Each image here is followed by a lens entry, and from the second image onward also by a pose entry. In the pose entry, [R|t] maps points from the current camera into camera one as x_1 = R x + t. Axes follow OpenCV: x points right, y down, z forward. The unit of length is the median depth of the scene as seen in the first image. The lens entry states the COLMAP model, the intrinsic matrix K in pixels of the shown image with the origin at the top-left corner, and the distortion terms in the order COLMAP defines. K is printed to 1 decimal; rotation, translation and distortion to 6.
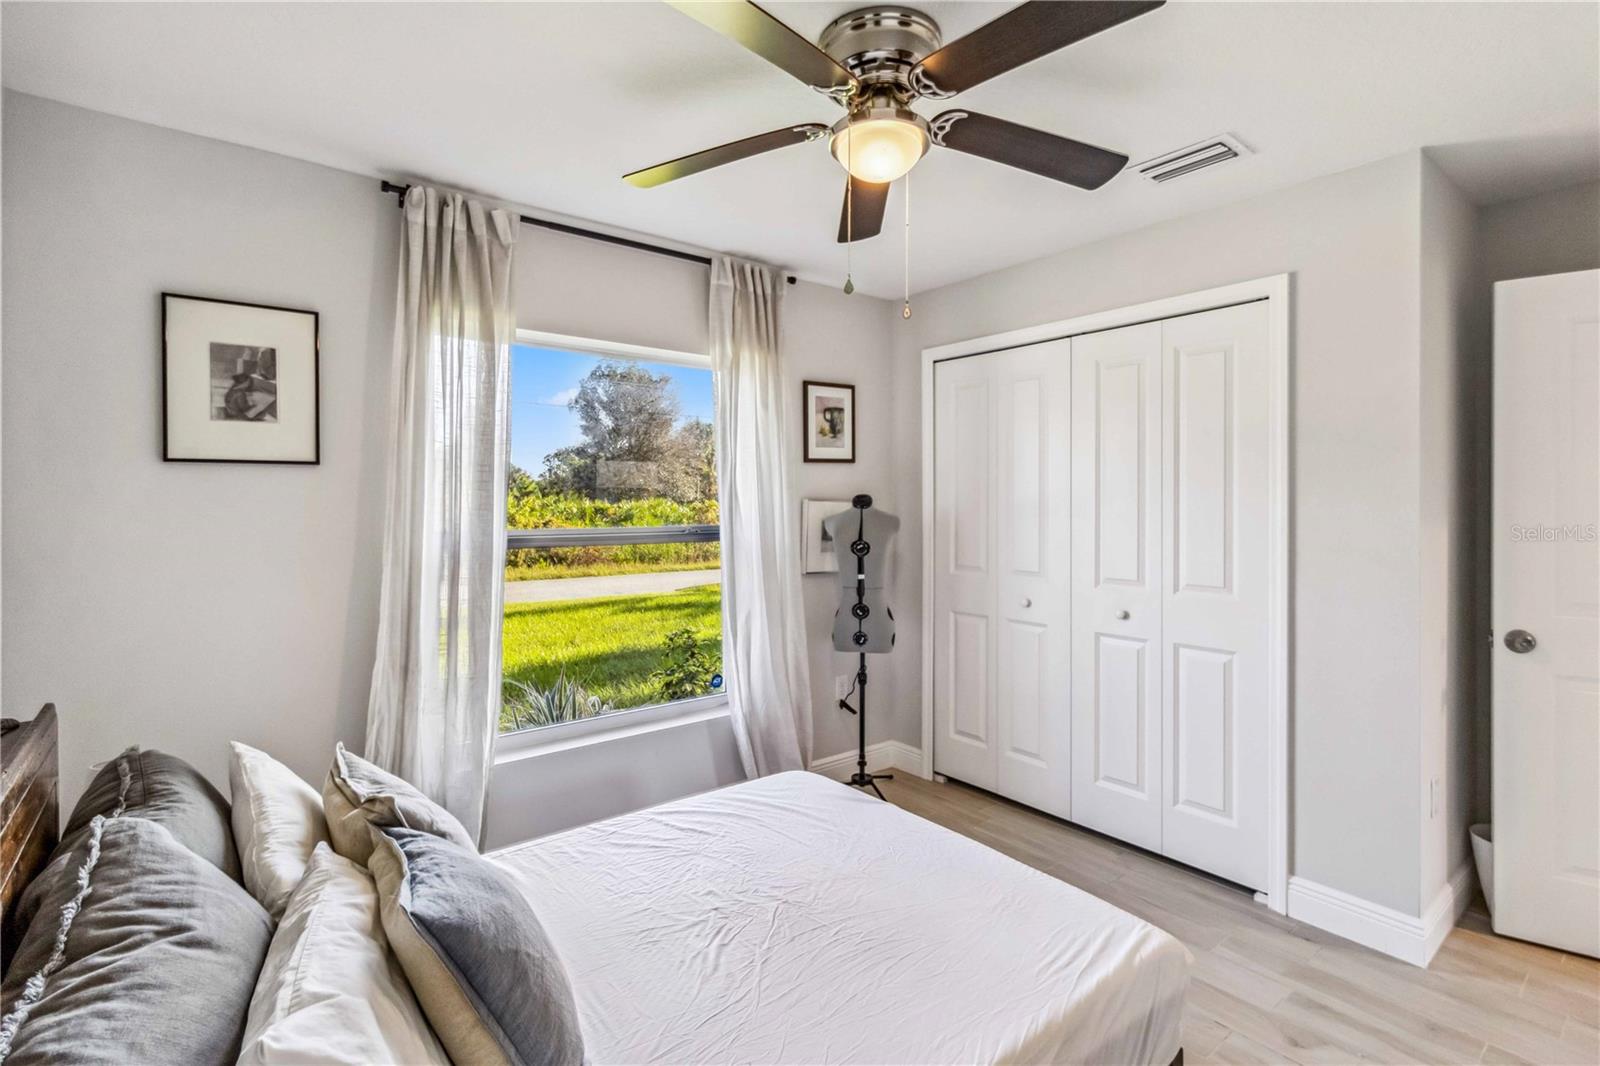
lens RADIAL K [[820.8, 0, 836.8], [0, 820.8, 506.8], [0, 0, 1]] dist [0.000564, 0.000505]
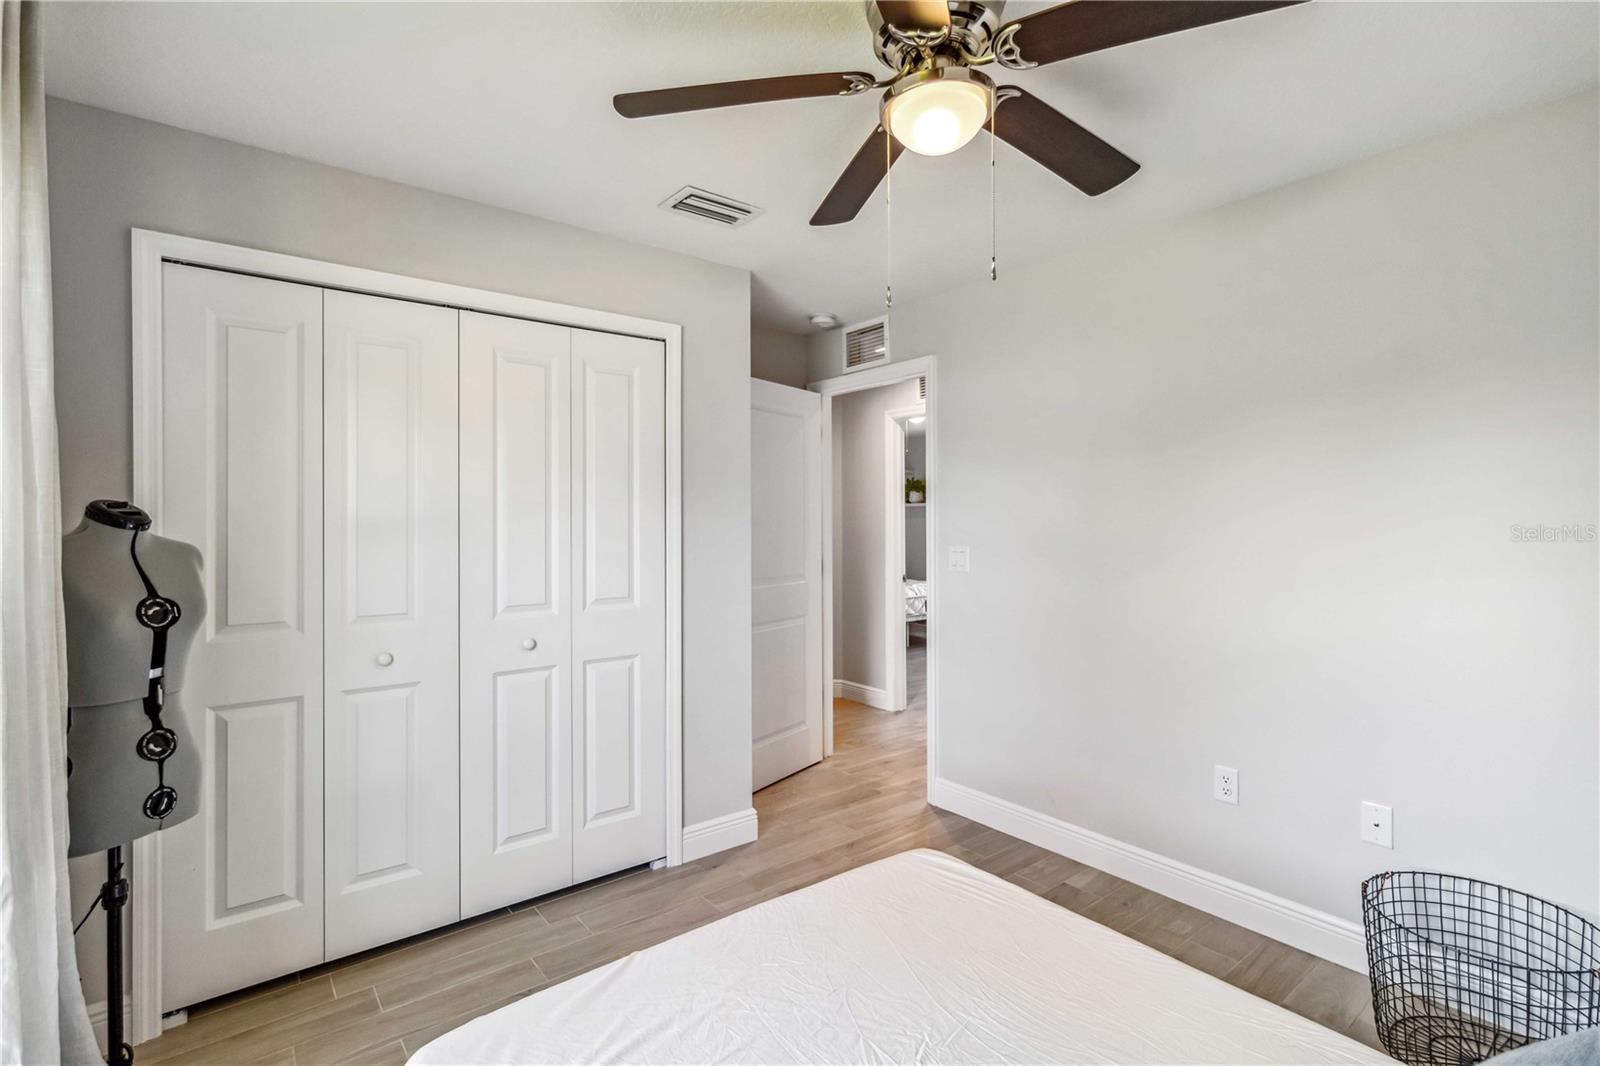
lens RADIAL K [[759.1, 0, 802.5], [0, 759.1, 511.2], [0, 0, 1]] dist [-0.000773, -0.000153]
pose [[-0.016503, 0.008390, 0.999829, -0.469103], [0.006292, 0.999946, -0.008287, -0.003373], [-0.999844, 0.006155, -0.016555, 0.703083]]
